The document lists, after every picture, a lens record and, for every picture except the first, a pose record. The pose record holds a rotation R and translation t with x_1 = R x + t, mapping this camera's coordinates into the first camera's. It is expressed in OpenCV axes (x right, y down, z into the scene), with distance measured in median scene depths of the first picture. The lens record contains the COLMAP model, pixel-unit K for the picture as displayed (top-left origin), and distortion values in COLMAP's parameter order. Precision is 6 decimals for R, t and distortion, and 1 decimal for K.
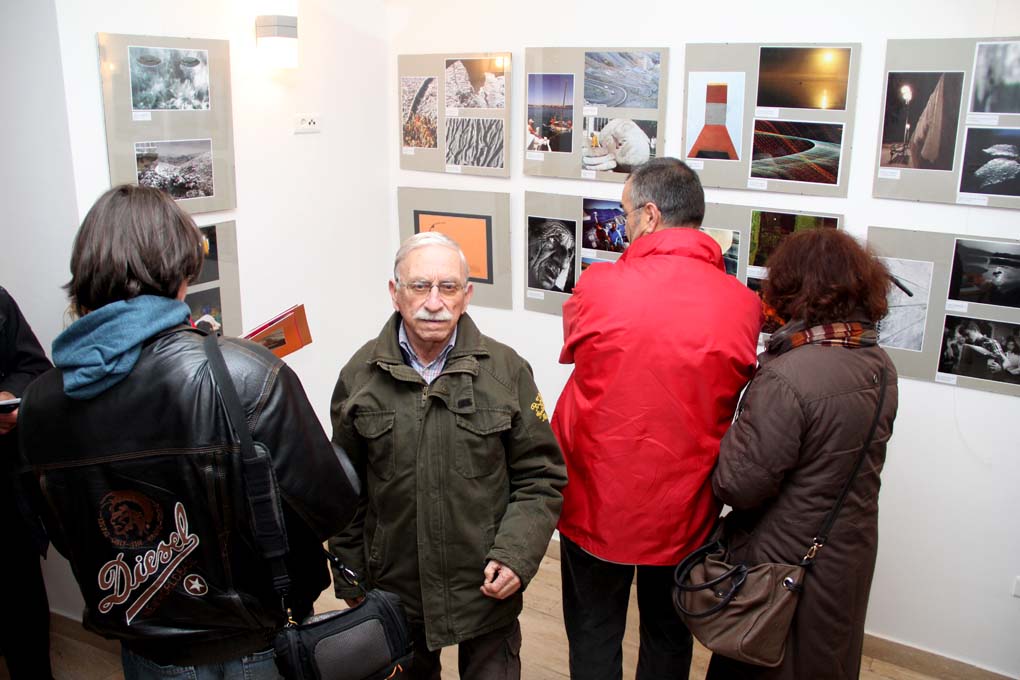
lens RADIAL K [[858.3, 0, 516.7], [0, 858.3, 349.4], [0, 0, 1]] dist [-0.141954, 0.112926]
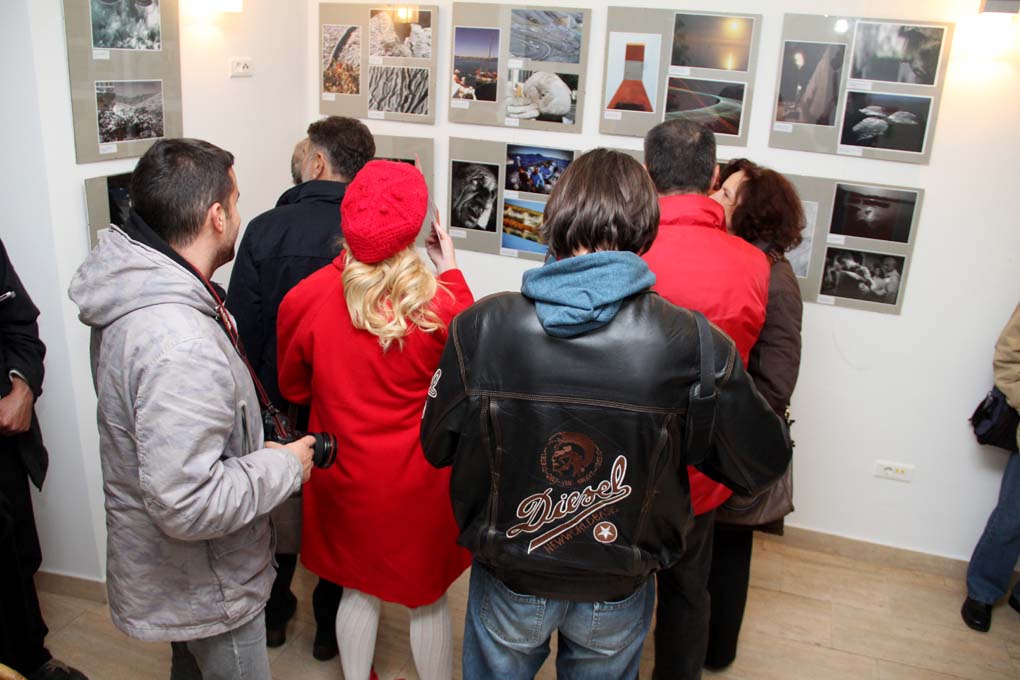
lens RADIAL K [[846.0, 0, 512.5], [0, 846.0, 349.8], [0, 0, 1]] dist [-0.164585, 0.135828]
pose [[0.974898, -0.035686, 0.219774, -0.181069], [0.022160, 0.997723, 0.063704, 0.019474], [-0.221547, -0.057234, 0.973469, -0.065875]]
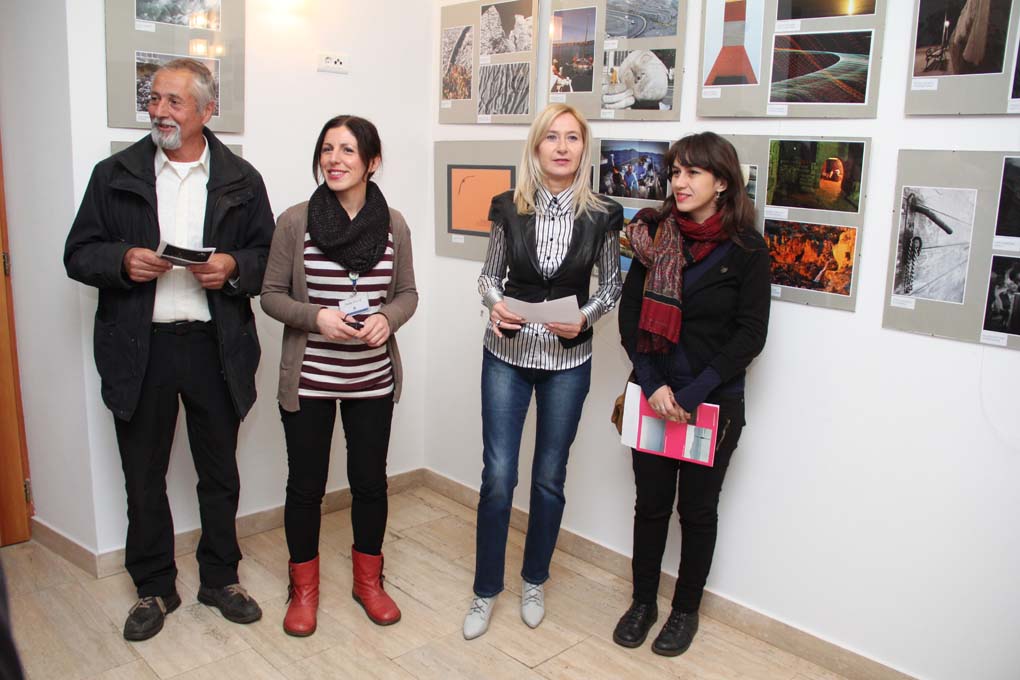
lens RADIAL K [[846.0, 0, 508.2], [0, 846.0, 344.2], [0, 0, 1]] dist [-0.164585, 0.135828]
pose [[0.971245, 0.076133, -0.225582, 0.227583], [-0.095123, 0.992672, -0.074527, 0.133413], [0.218255, 0.093842, 0.971369, 0.142291]]
